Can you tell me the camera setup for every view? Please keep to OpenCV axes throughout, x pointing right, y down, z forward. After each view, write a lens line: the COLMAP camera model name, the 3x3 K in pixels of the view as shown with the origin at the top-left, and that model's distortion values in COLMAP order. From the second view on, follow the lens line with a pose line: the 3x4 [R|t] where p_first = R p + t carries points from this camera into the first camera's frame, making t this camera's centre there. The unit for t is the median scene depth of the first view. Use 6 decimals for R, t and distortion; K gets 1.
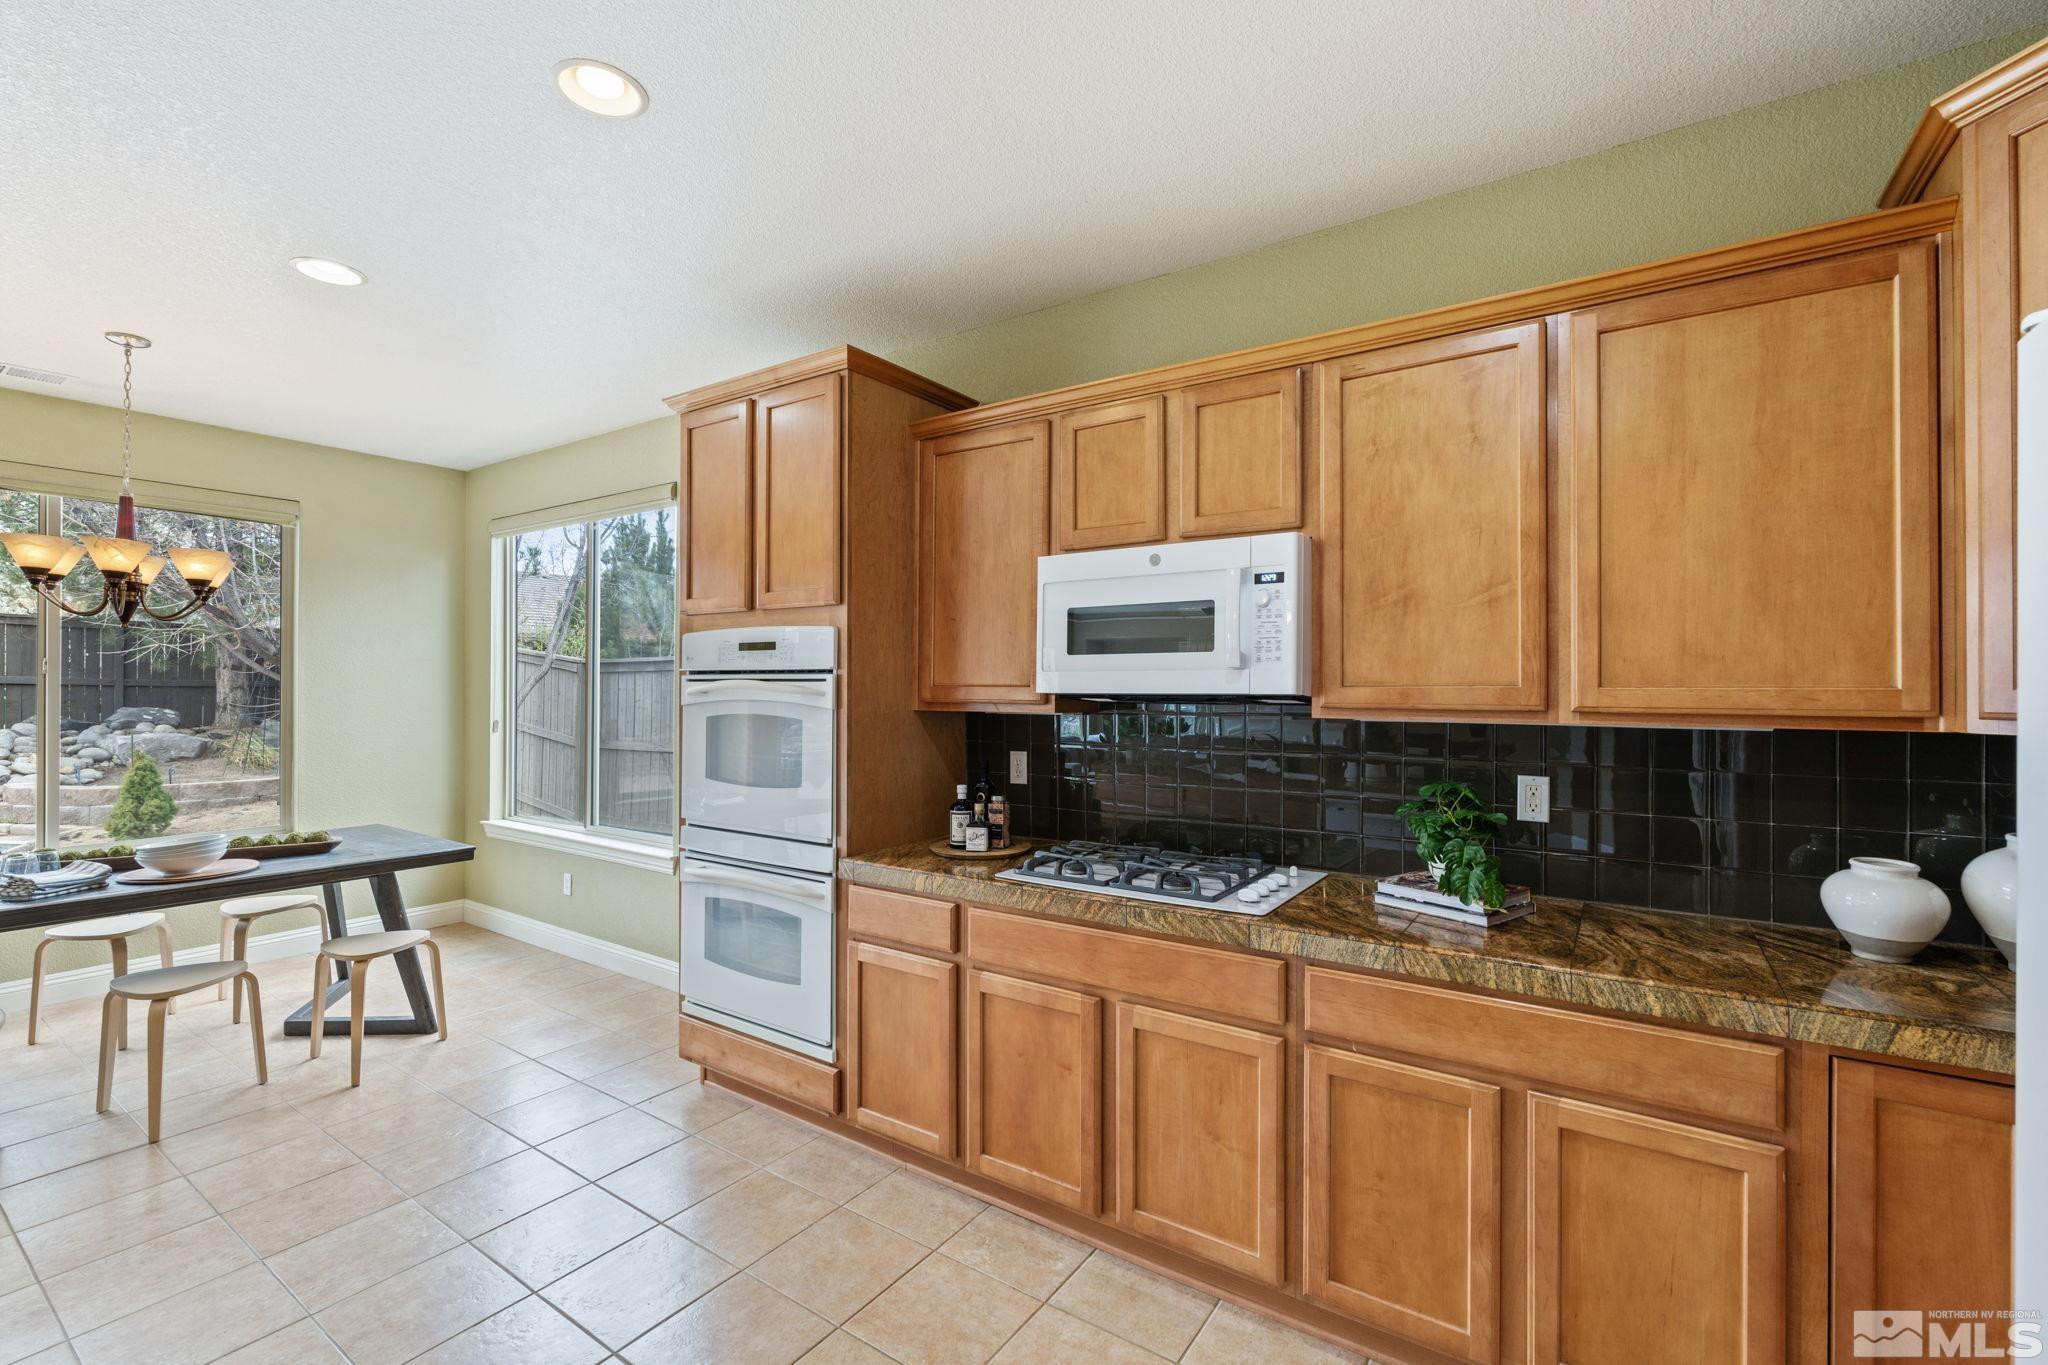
lens RADIAL K [[894.0, 0, 1017.0], [0, 894.0, 685.6], [0, 0, 1]] dist [-0.003053, 0.000139]
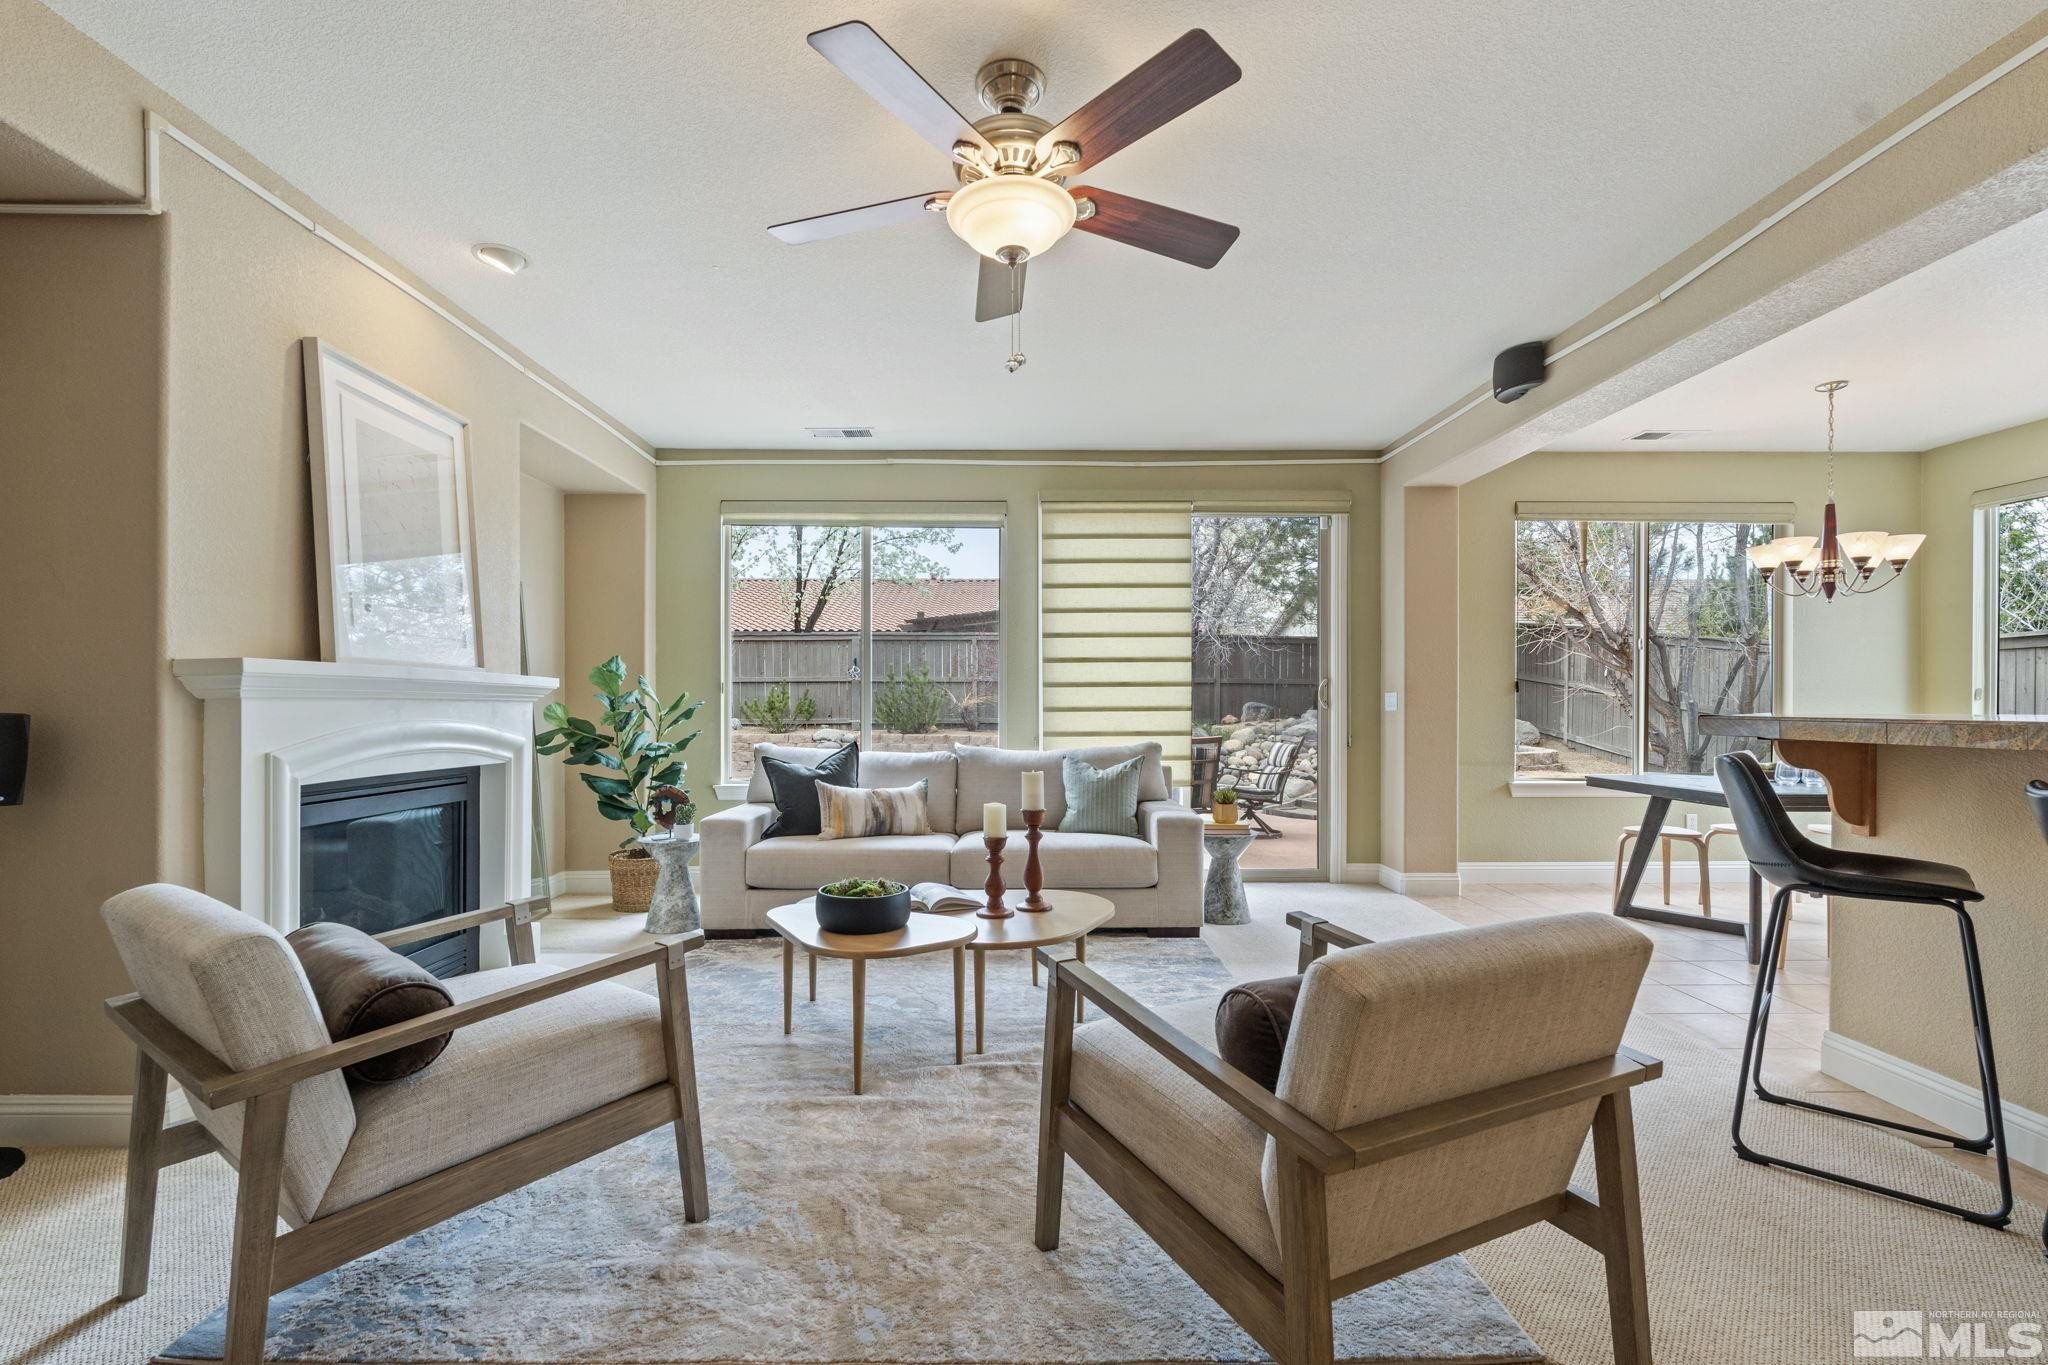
lens RADIAL K [[893.9, 0, 1025.7], [0, 893.9, 701.1], [0, 0, 1]] dist [-0.000892, -0.000062]
pose [[0.587508, 0.000784, -0.809218, -0.806107], [0.000245, 0.999999, 0.001146, 0.105124], [0.809218, -0.000872, 0.587507, -0.989601]]
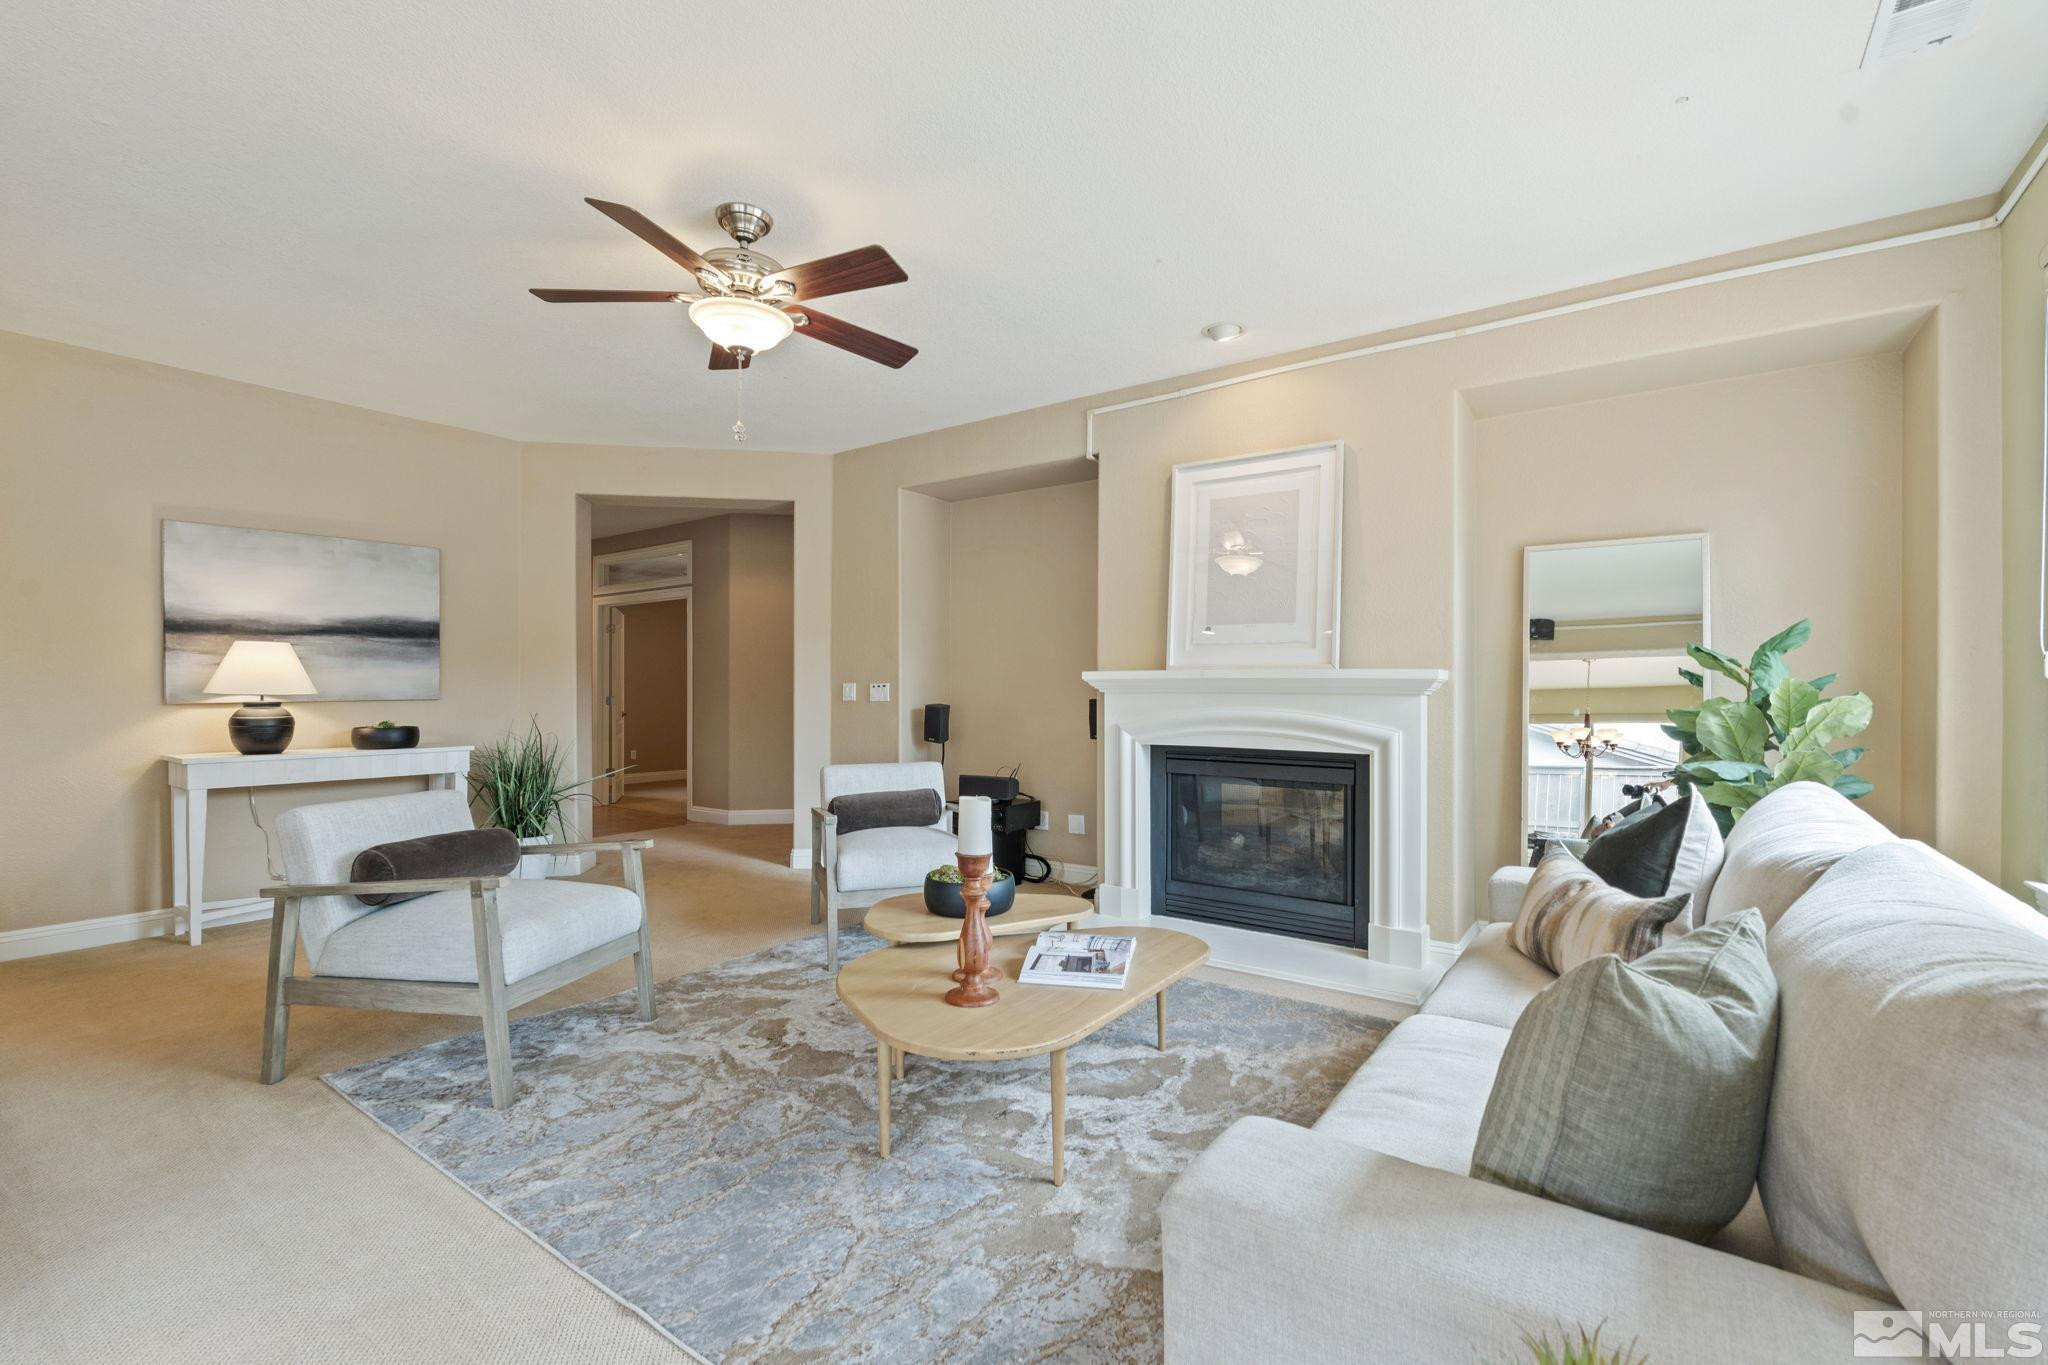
lens RADIAL K [[903.7, 0, 1024.0], [0, 903.7, 682.5], [0, 0, 1]] dist [-0.001733, -0.000150]
pose [[-0.999811, 0.004299, 0.018969, -1.913811], [0.004159, 0.999964, -0.007382, 0.096463], [-0.019000, -0.007302, -0.999793, 0.668366]]
